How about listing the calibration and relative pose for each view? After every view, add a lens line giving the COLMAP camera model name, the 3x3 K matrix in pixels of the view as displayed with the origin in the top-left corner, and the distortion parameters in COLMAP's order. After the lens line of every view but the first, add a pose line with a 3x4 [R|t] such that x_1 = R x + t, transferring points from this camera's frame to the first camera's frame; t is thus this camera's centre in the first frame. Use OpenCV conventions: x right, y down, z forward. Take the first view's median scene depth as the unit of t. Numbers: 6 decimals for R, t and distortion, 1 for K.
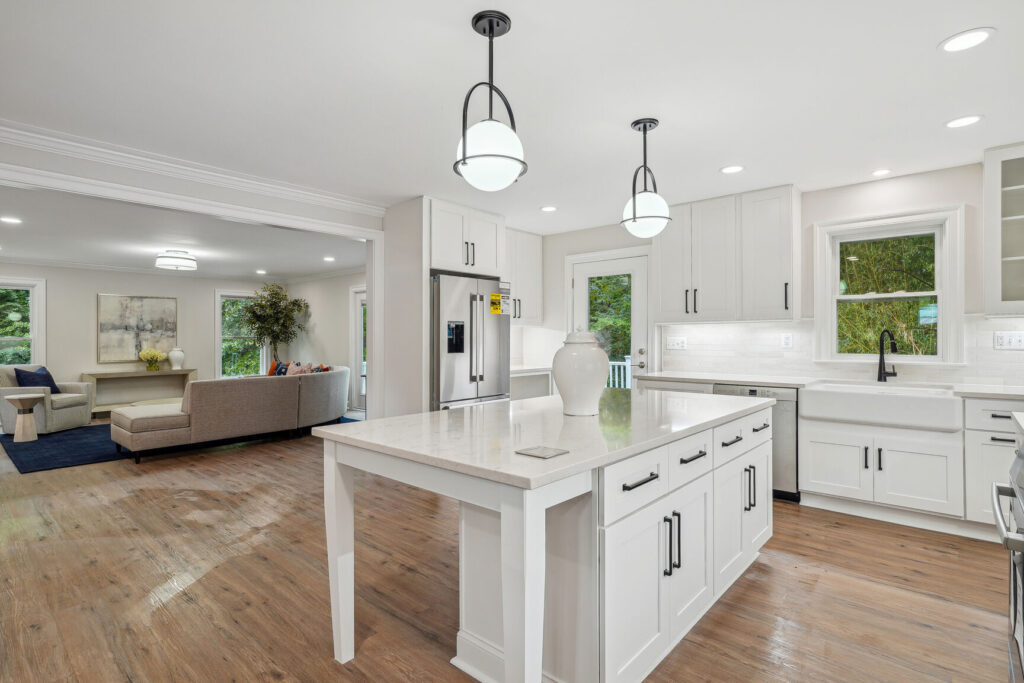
lens RADIAL K [[522.8, 0, 512.0], [0, 522.8, 336.4], [0, 0, 1]] dist [-0.001245, 0.000169]
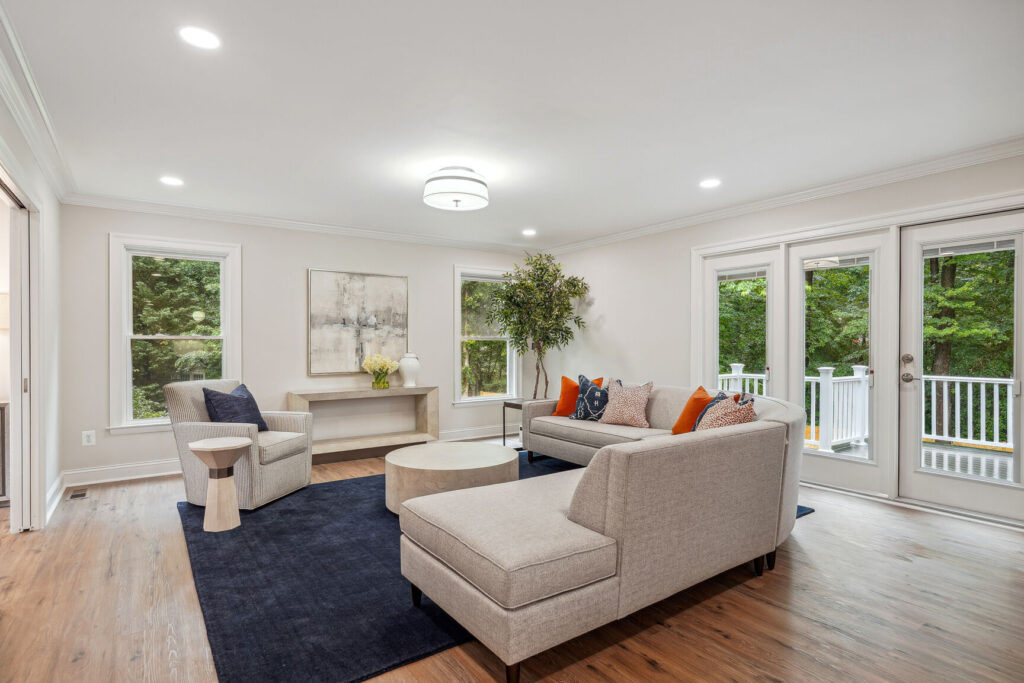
lens RADIAL K [[522.8, 0, 486.4], [0, 522.8, 349.7], [0, 0, 1]] dist [-0.001245, 0.000169]
pose [[0.968141, 0.005207, -0.250353, -0.406028], [-0.001963, 0.999911, 0.013204, 0.009212], [0.250400, -0.012292, 0.968065, 0.418657]]
